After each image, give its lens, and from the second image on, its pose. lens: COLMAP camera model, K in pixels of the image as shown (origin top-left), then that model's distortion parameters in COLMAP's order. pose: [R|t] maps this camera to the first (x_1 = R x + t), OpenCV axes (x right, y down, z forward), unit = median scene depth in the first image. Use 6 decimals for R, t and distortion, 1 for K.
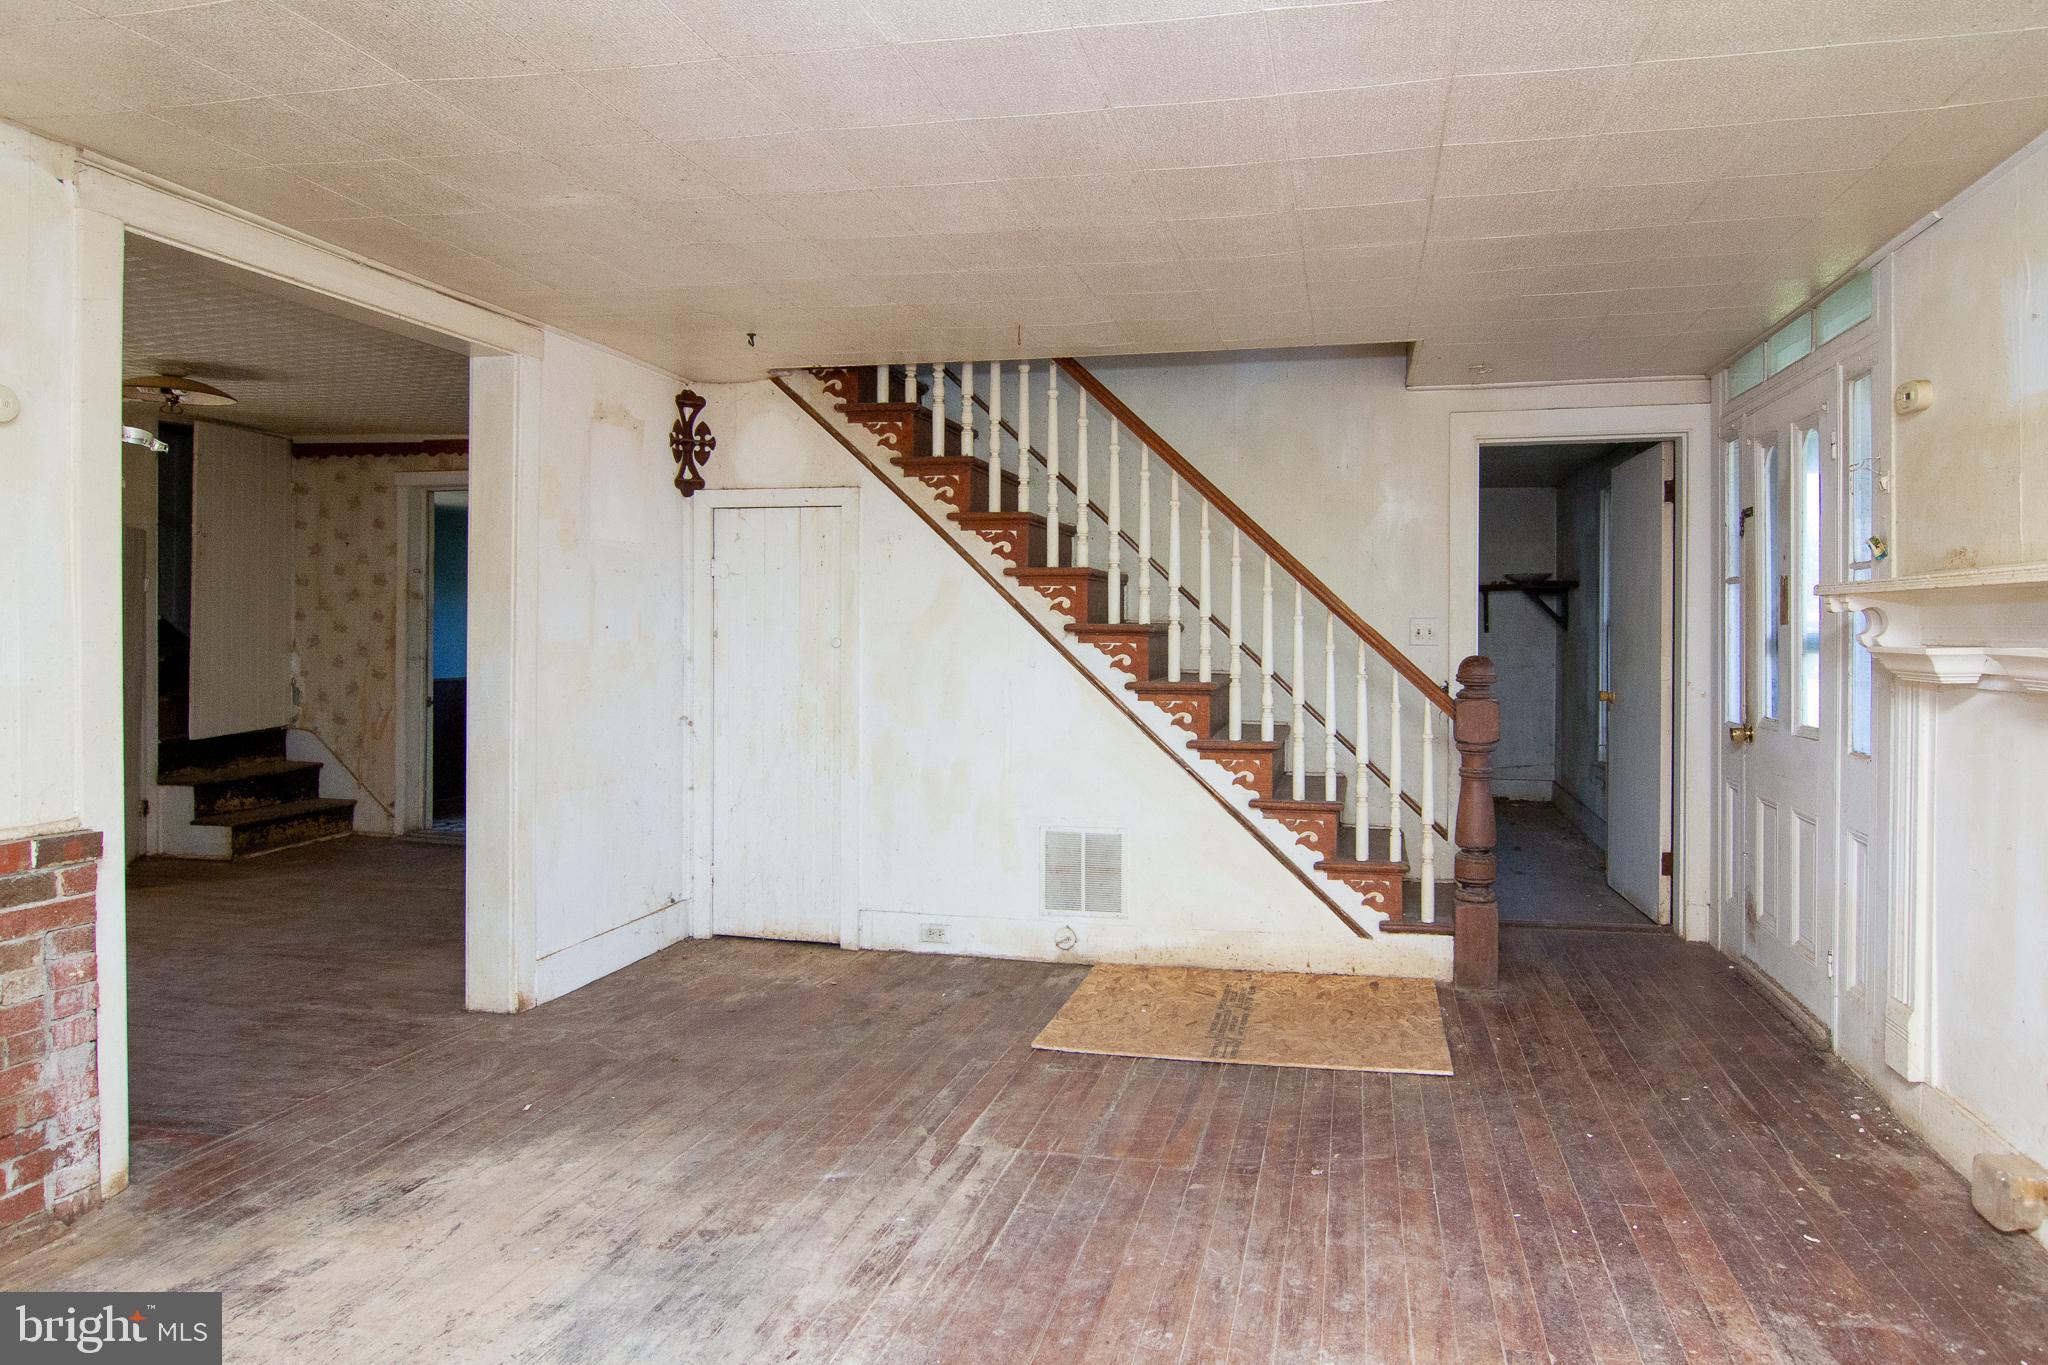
lens RADIAL K [[1229.1, 0, 1117.6], [0, 1229.1, 625.5], [0, 0, 1]] dist [-0.006162, -0.001963]
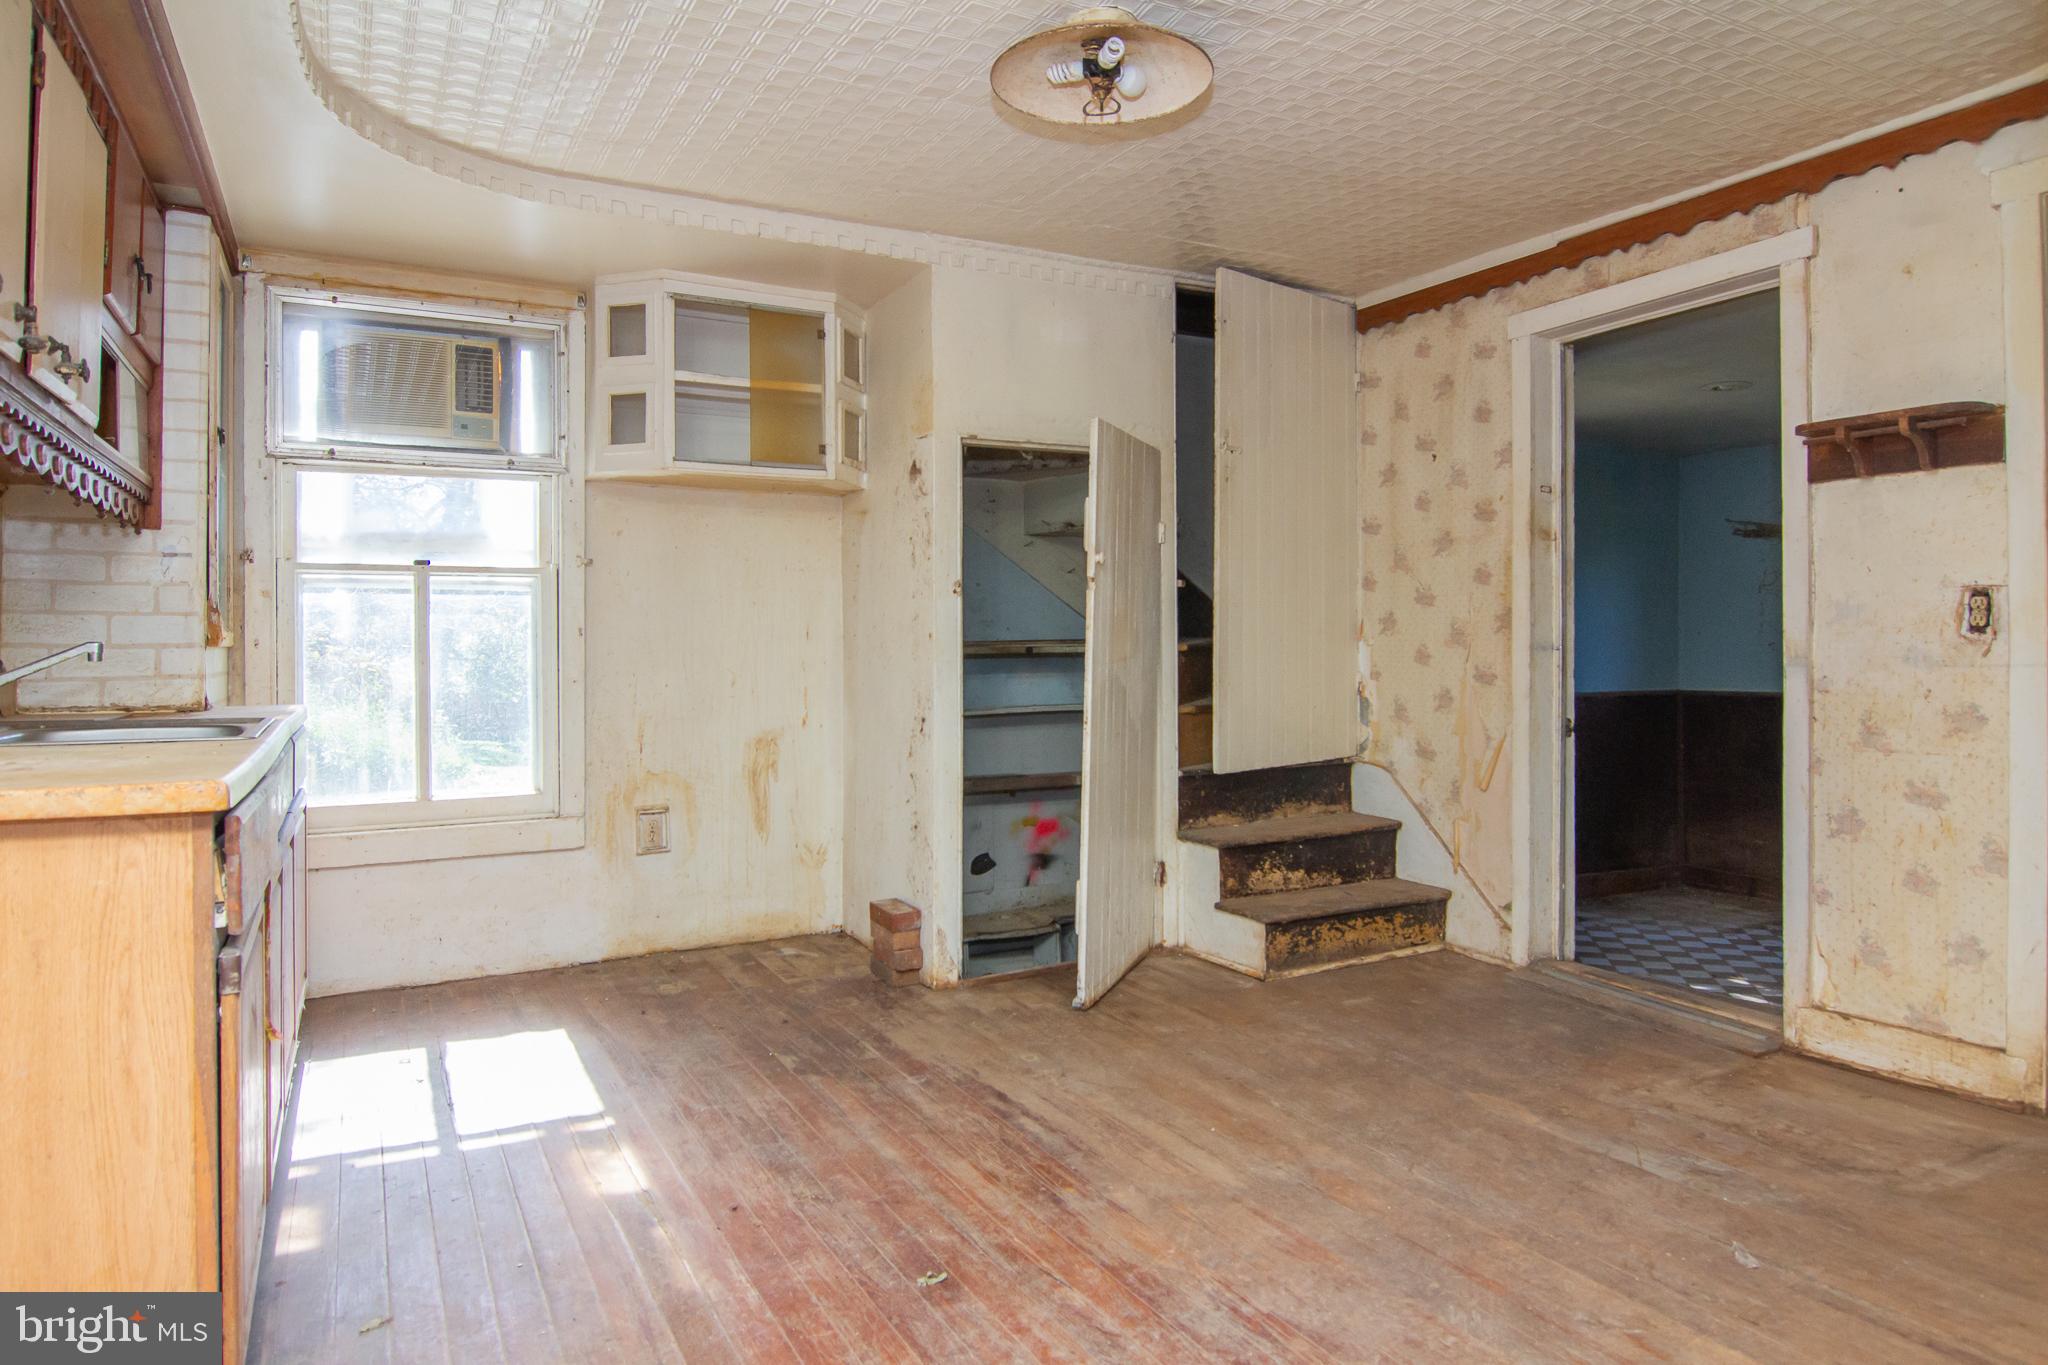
lens RADIAL K [[1229.1, 0, 1058.5], [0, 1229.1, 655.8], [0, 0, 1]] dist [-0.006162, -0.001963]
pose [[0.646137, -0.005080, -0.763204, -0.296580], [0.007255, 0.999974, -0.000514, 0.029278], [0.763187, -0.005205, 0.646157, 0.482619]]
